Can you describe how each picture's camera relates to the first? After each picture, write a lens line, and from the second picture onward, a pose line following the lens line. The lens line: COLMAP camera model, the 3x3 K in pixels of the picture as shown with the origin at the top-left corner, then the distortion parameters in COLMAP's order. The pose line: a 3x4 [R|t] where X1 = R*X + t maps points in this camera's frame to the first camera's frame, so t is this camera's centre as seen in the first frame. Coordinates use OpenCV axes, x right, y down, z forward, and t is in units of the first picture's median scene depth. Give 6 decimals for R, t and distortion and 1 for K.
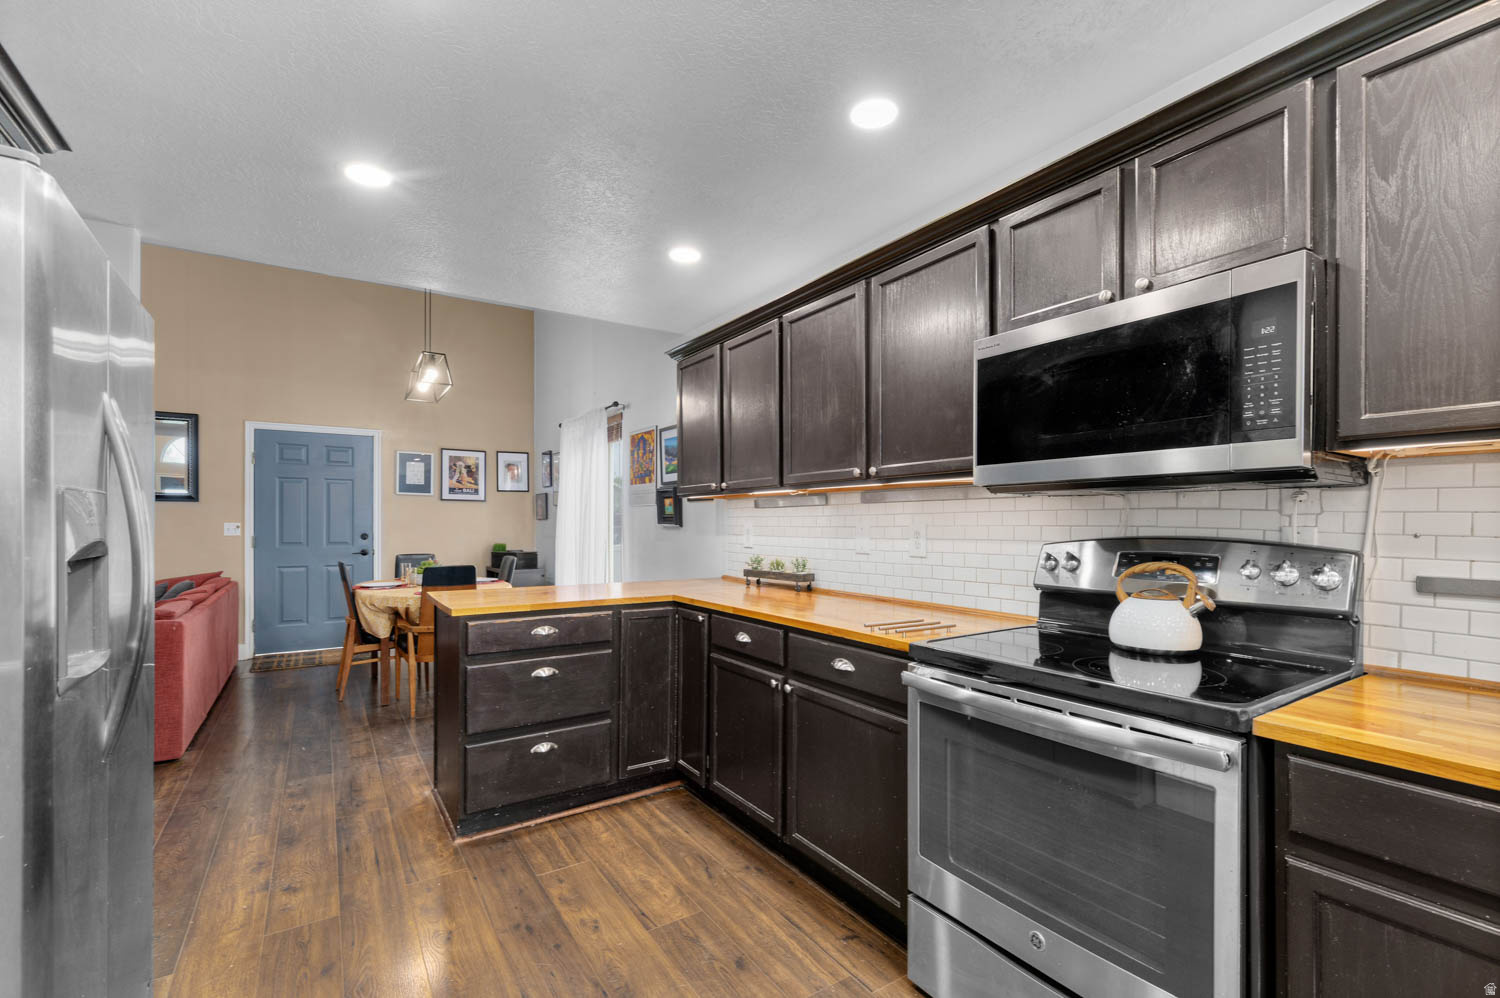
lens RADIAL K [[654.9, 0, 766.7], [0, 654.9, 523.8], [0, 0, 1]] dist [-0.001108, -0.001465]
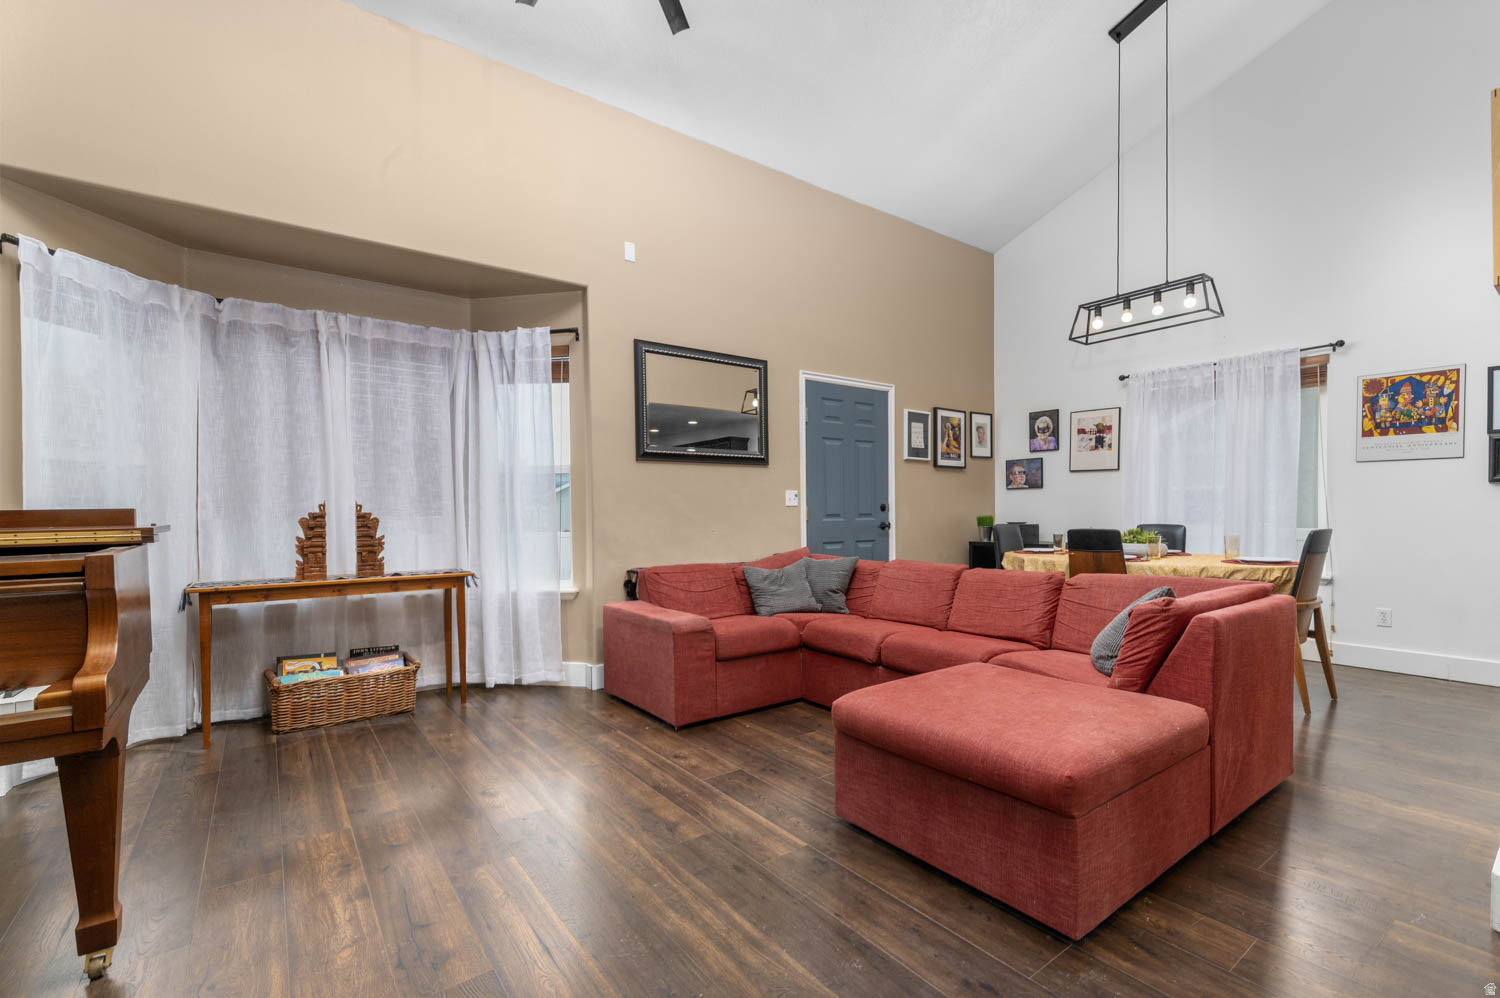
lens RADIAL K [[654.9, 0, 764.3], [0, 654.9, 527.0], [0, 0, 1]] dist [-0.001108, -0.001465]
pose [[0.999026, -0.011813, 0.042513, -0.788735], [0.010717, 0.999606, 0.025926, 0.020346], [-0.042803, -0.025445, 0.998759, 0.136290]]
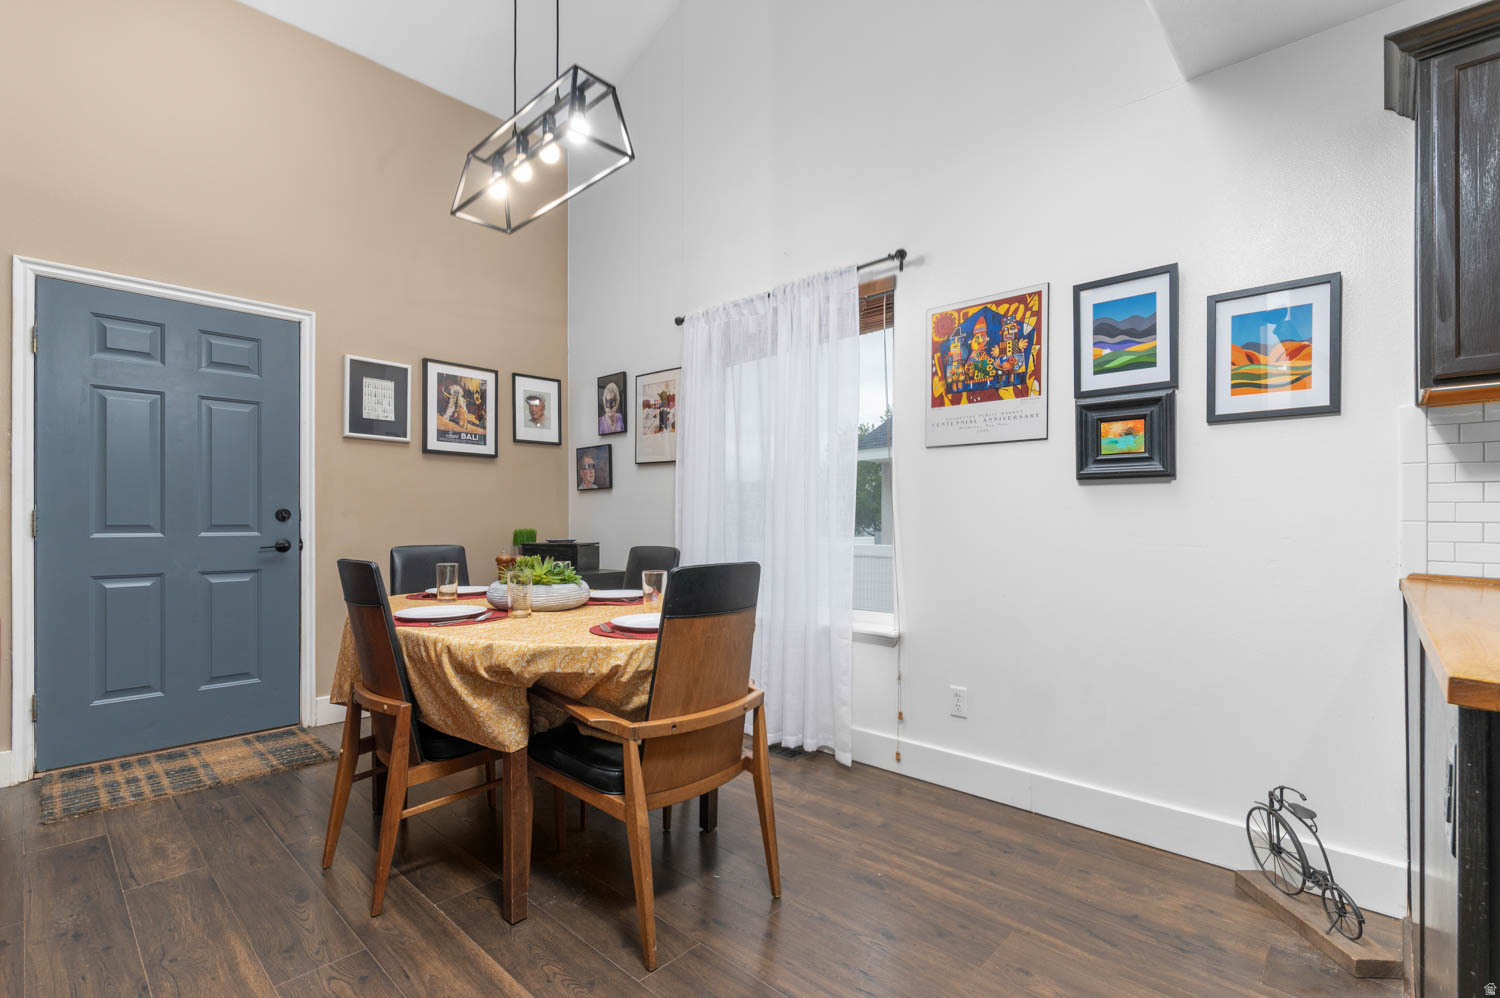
lens RADIAL K [[688.2, 0, 768.6], [0, 688.2, 523.8], [0, 0, 1]] dist [0.000165, -0.000216]
pose [[0.974502, -0.001470, 0.224376, -0.354408], [0.000677, 0.999993, 0.003609, 0.024079], [-0.224380, -0.003365, 0.974496, 0.375719]]
